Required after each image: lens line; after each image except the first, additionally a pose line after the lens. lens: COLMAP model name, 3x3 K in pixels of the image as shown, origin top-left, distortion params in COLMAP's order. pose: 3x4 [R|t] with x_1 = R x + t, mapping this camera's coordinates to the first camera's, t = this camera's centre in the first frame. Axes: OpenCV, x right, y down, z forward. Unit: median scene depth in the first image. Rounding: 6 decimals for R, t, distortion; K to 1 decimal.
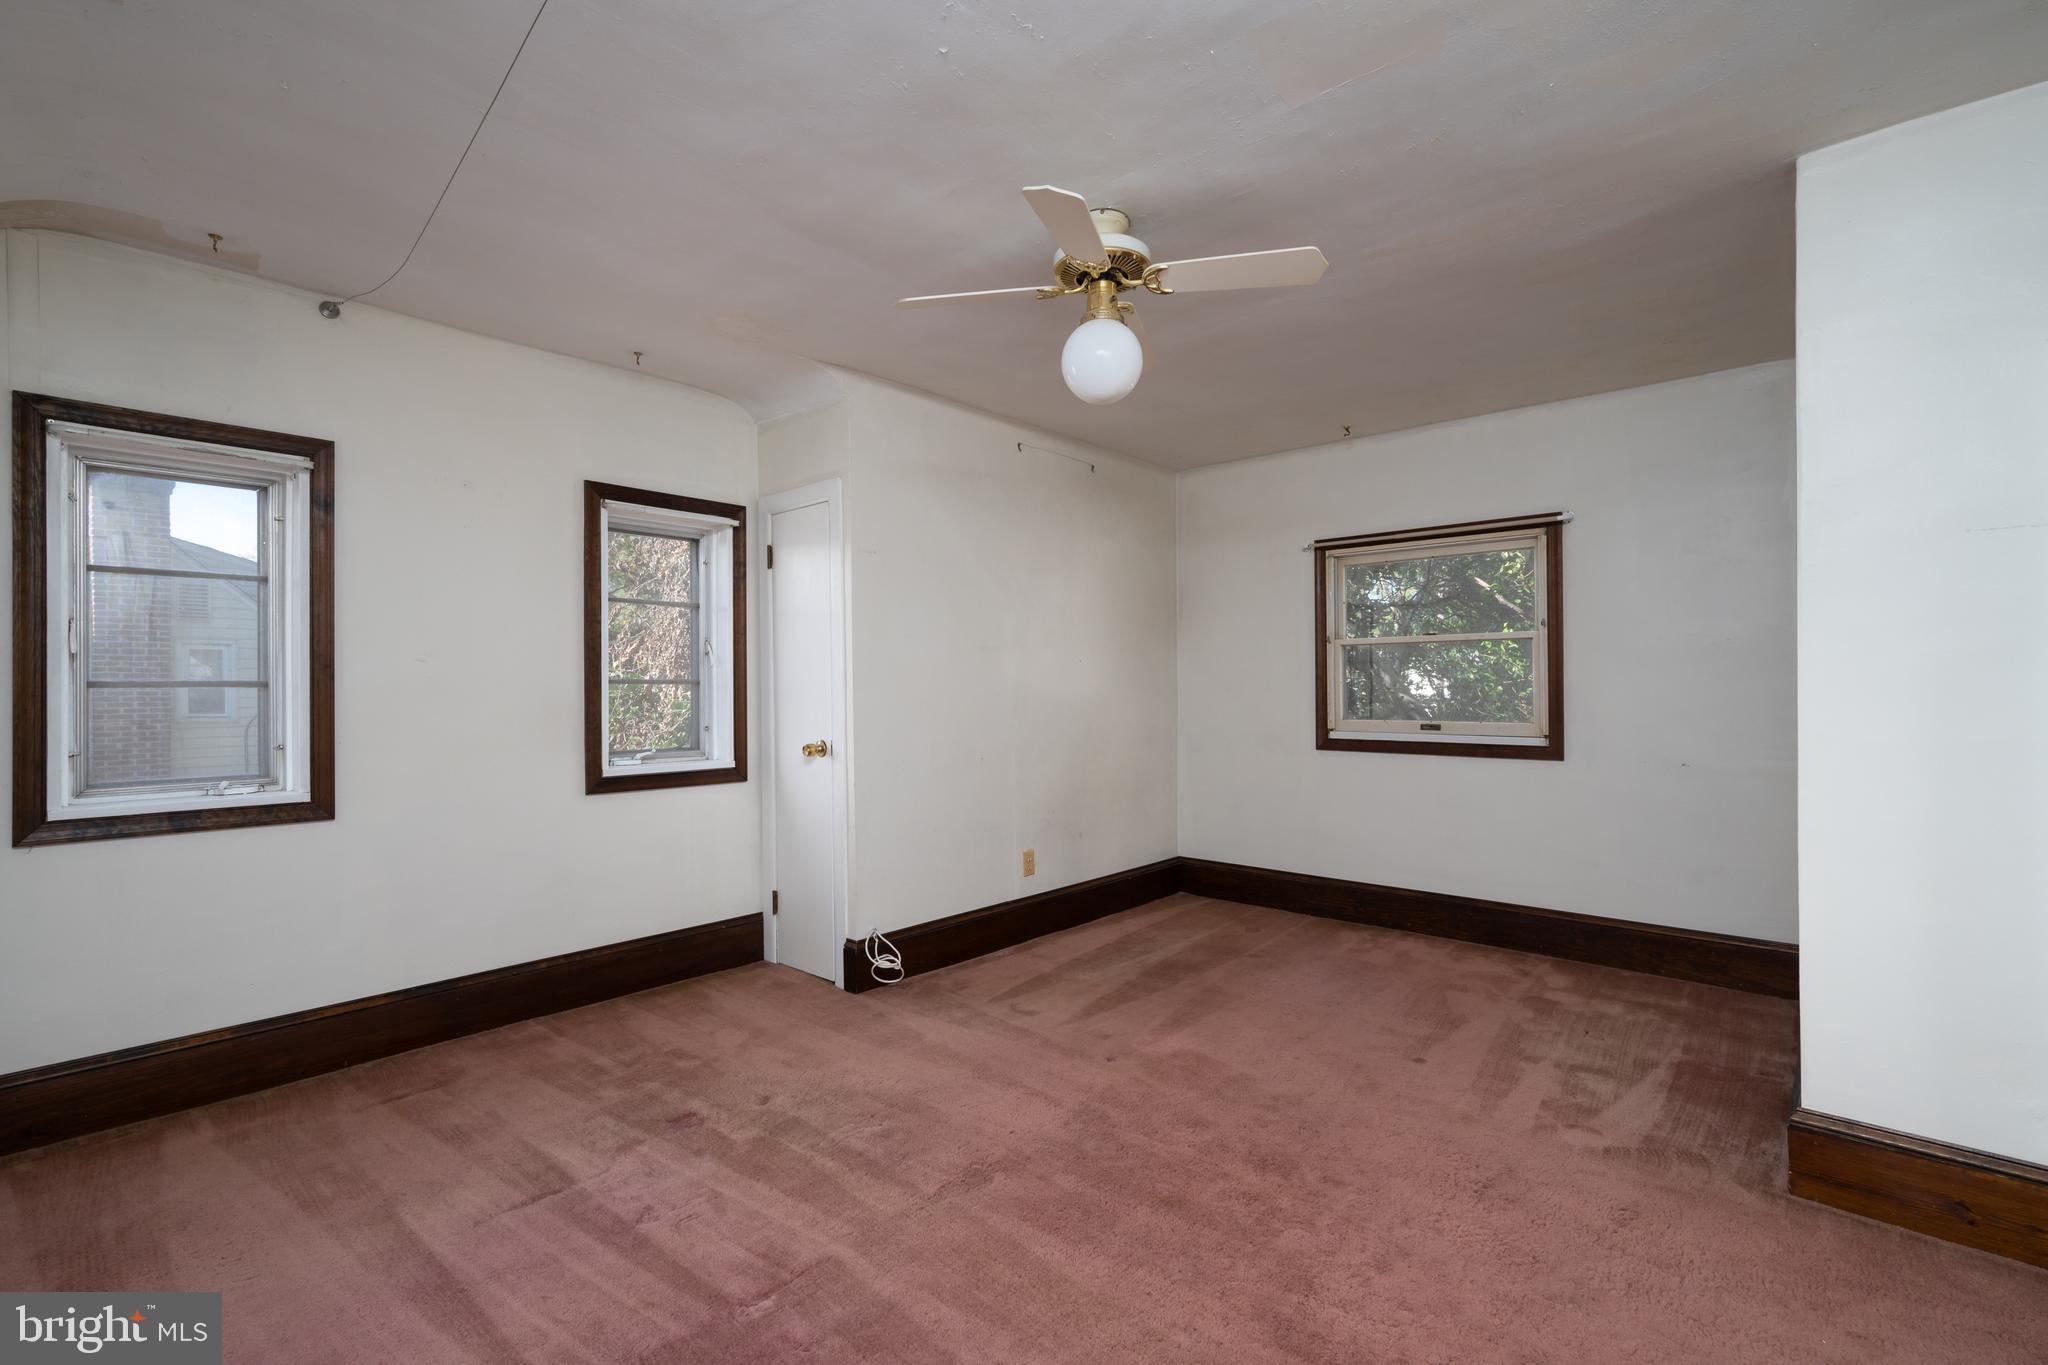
lens RADIAL K [[928.9, 0, 1025.3], [0, 928.9, 681.9], [0, 0, 1]] dist [-0.001988, -0.000348]
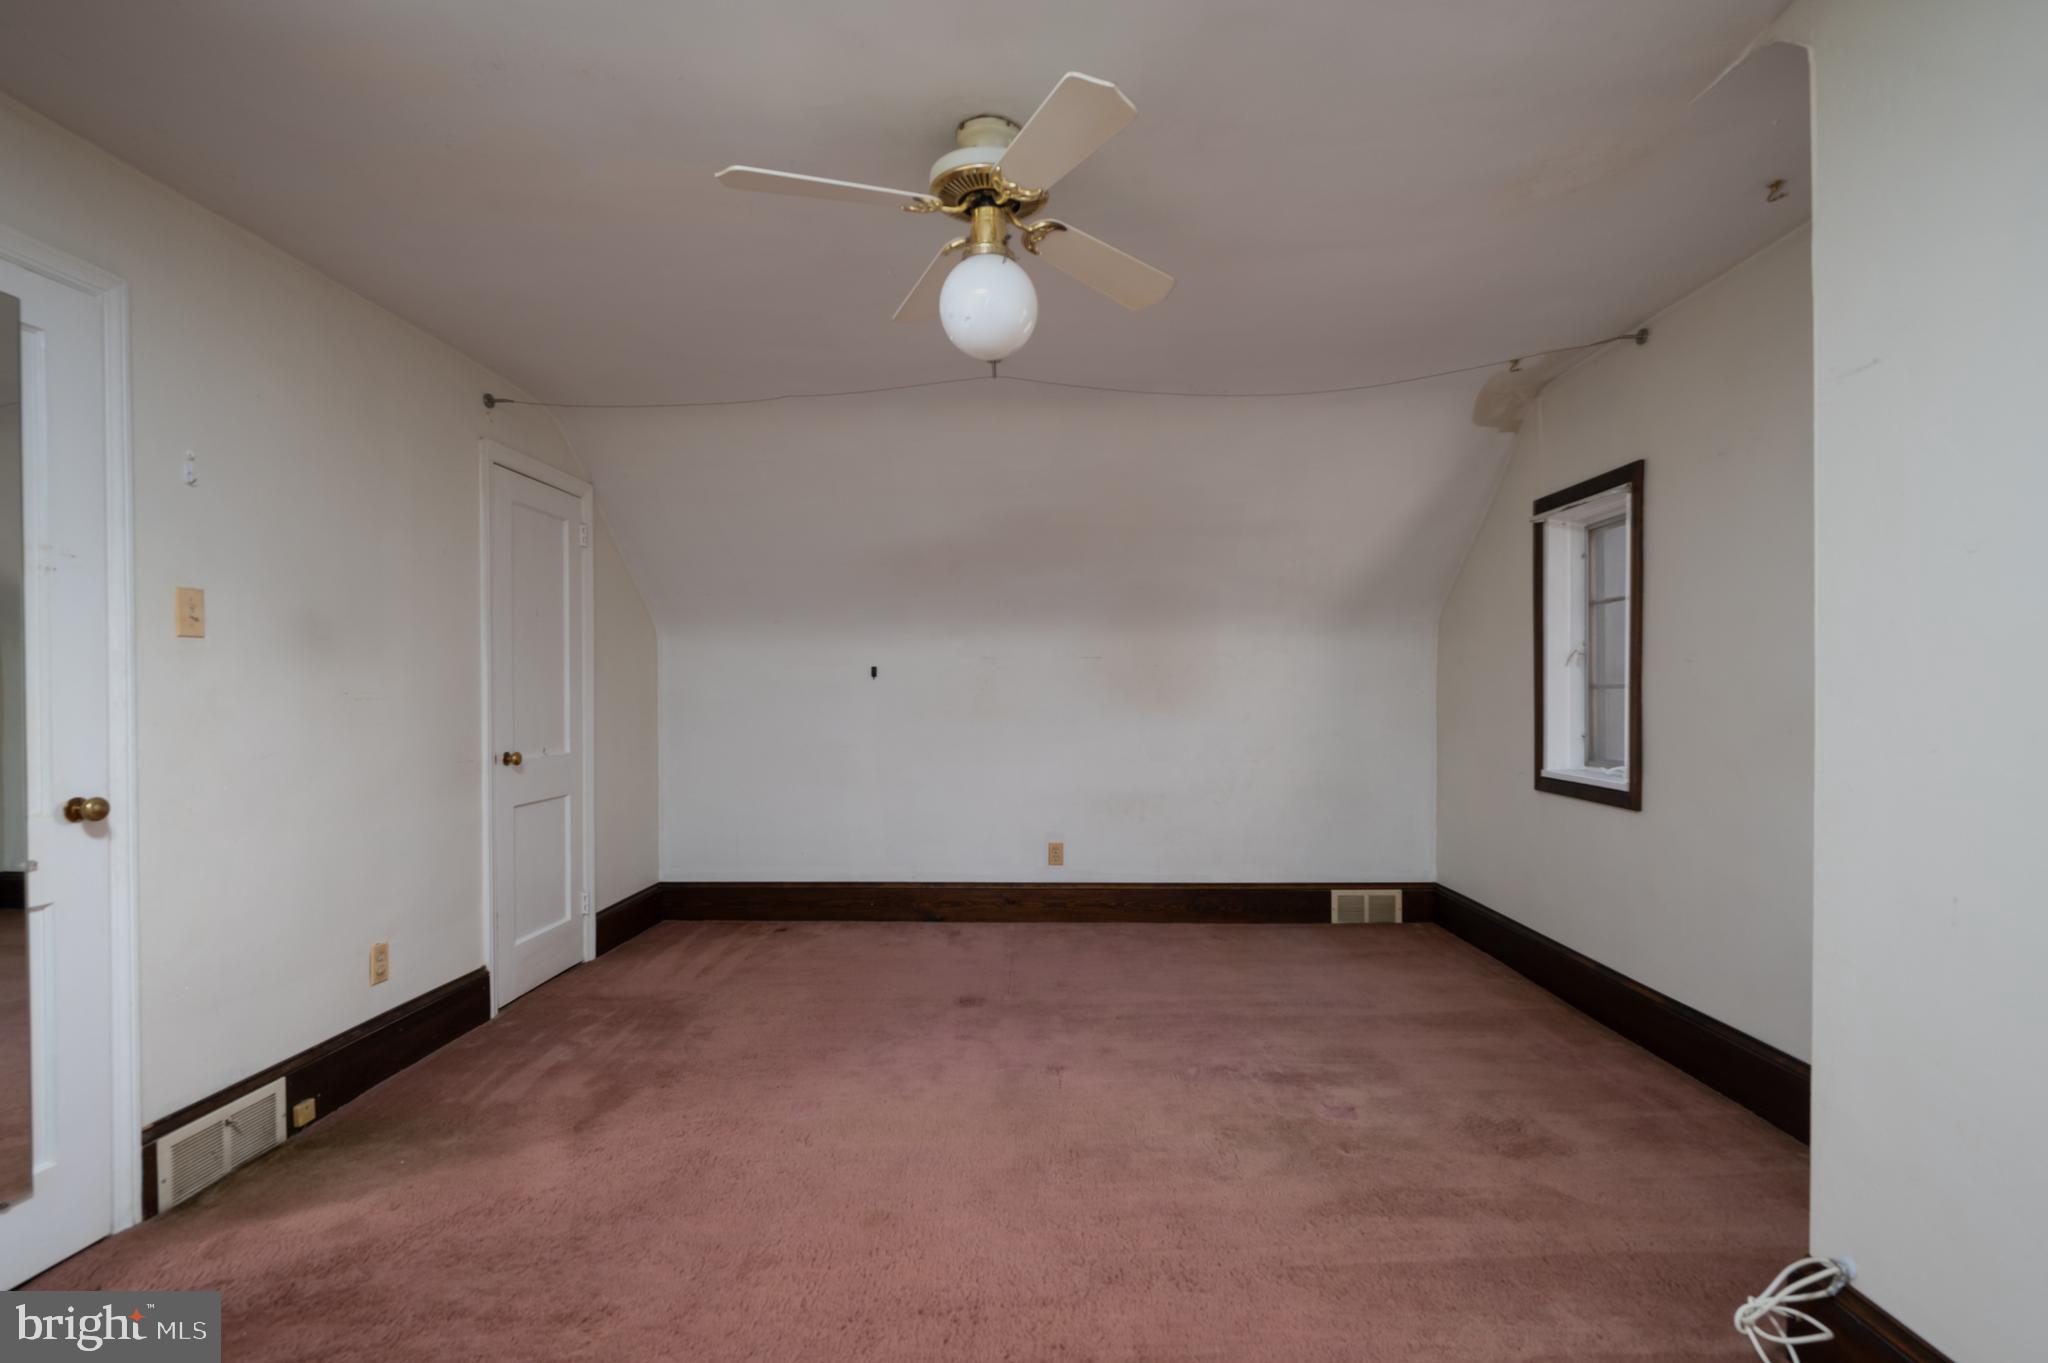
lens RADIAL K [[928.9, 0, 1016.3], [0, 928.9, 694.9], [0, 0, 1]] dist [-0.001988, -0.000348]
pose [[-0.775906, 0.009410, -0.630779, 0.402769], [0.010631, 0.999942, 0.001839, 0.001750], [0.630759, -0.005279, -0.775961, 1.124843]]
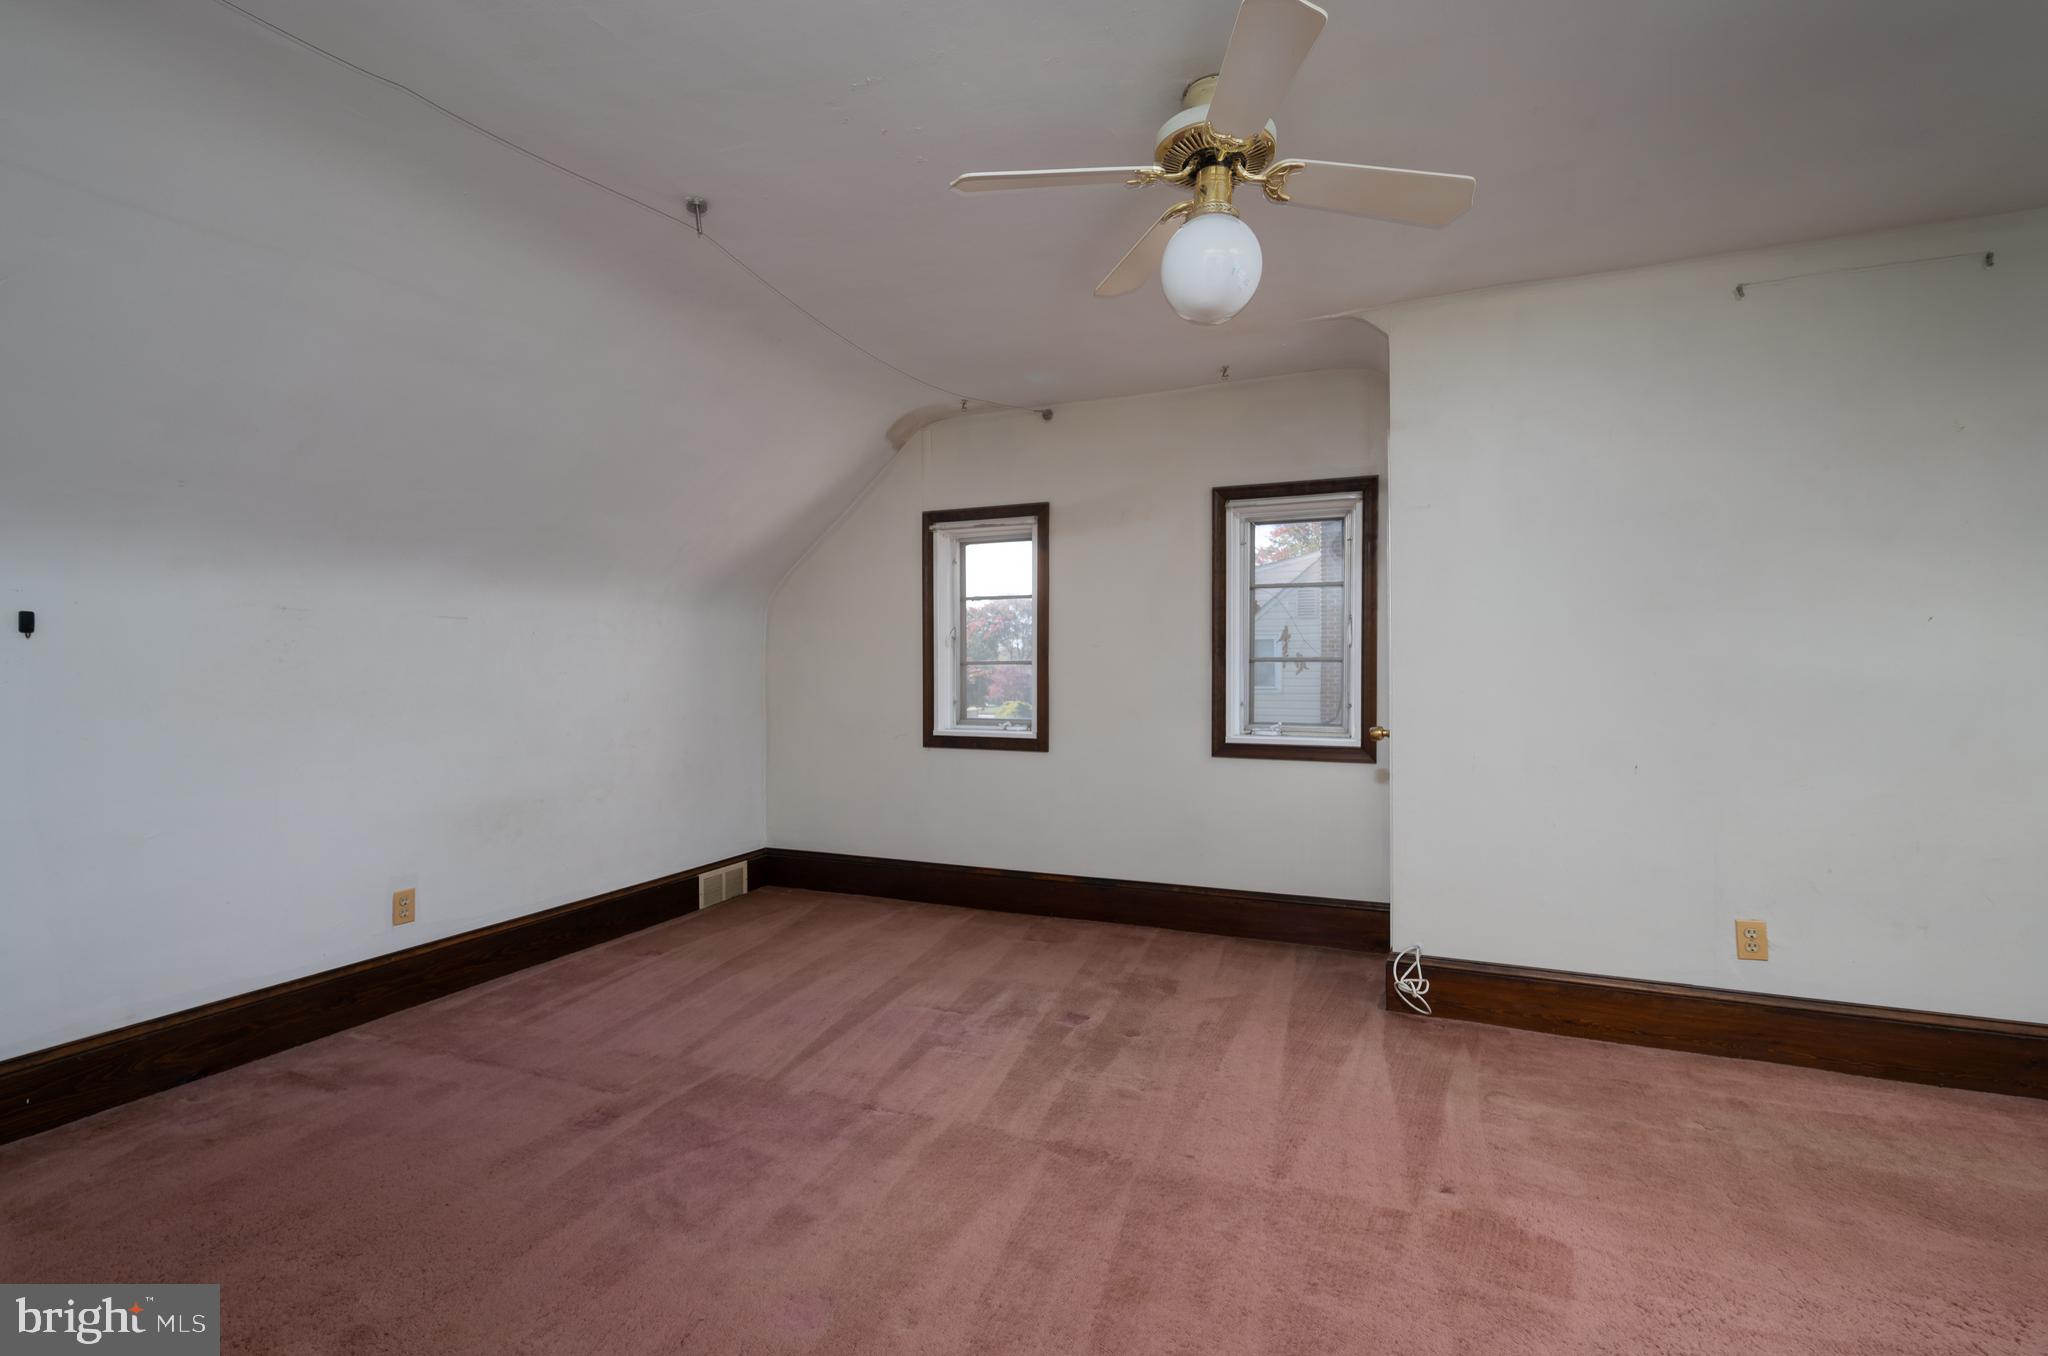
lens RADIAL K [[915.6, 0, 1009.0], [0, 915.6, 679.3], [0, 0, 1]] dist [0.002102, 0.000066]
pose [[0.300292, 0.011593, -0.953777, 0.540606], [0.007672, 0.999864, 0.014568, 0.005165], [0.953817, -0.011692, 0.300162, 0.398877]]
